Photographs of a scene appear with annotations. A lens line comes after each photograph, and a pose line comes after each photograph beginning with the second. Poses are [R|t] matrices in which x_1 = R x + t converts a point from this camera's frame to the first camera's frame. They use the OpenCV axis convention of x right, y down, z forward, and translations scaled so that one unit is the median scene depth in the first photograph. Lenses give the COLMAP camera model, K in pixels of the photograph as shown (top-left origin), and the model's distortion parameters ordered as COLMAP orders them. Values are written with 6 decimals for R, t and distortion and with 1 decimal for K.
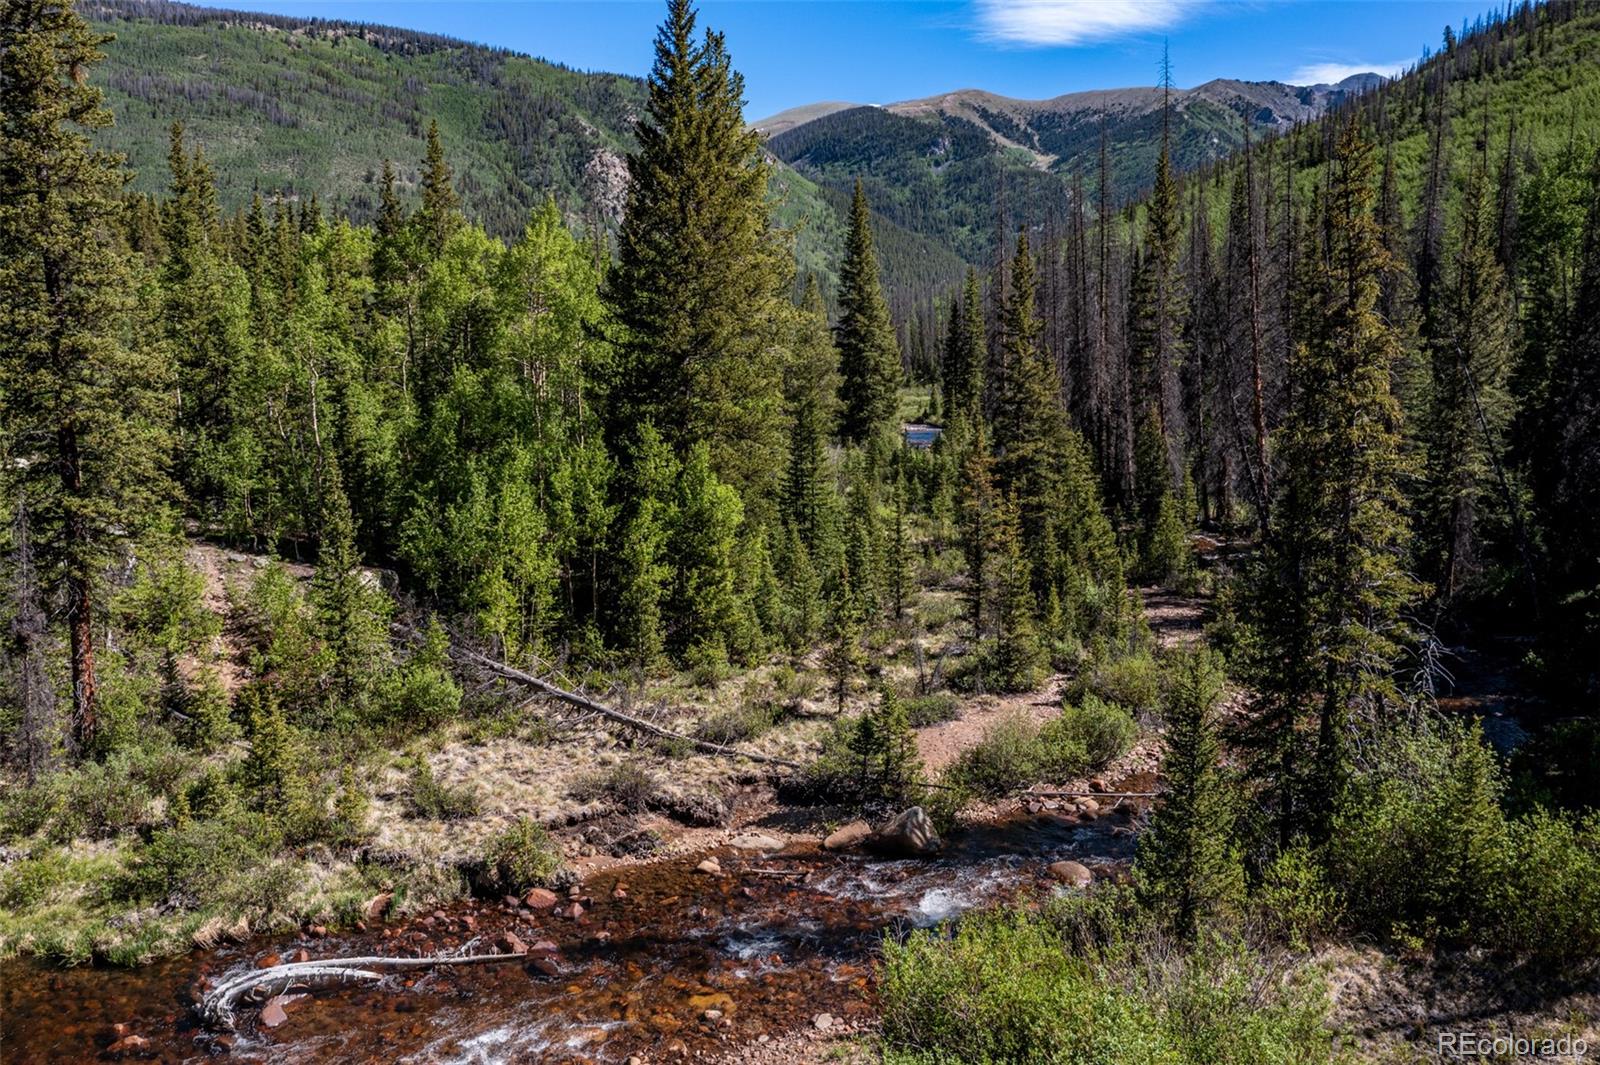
lens RADIAL K [[1266.1, 0, 790.7], [0, 1266.1, 531.4], [0, 0, 1]] dist [-0.018142, 0.011873]
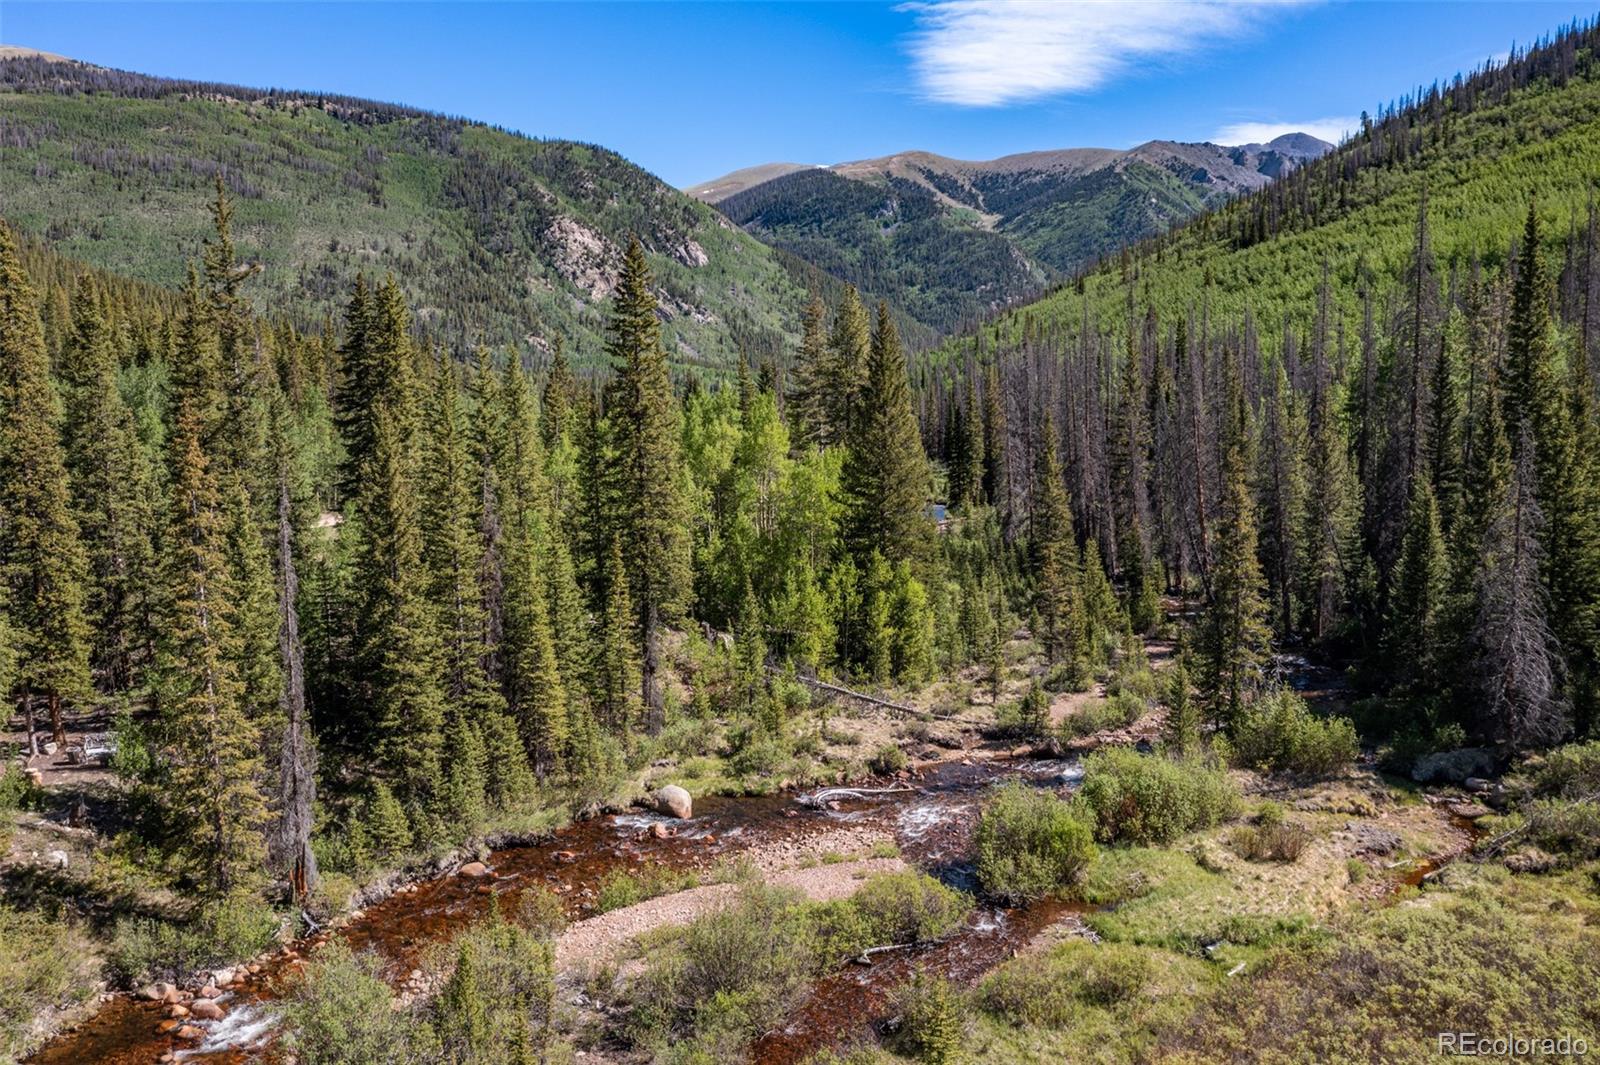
lens RADIAL K [[1266.1, 0, 786.6], [0, 1266.1, 534.0], [0, 0, 1]] dist [-0.018142, 0.011873]
pose [[0.999266, -0.016164, 0.034740, -0.152423], [0.017557, 0.999038, -0.040178, -0.019117], [-0.034057, 0.040758, 0.998588, -0.419056]]
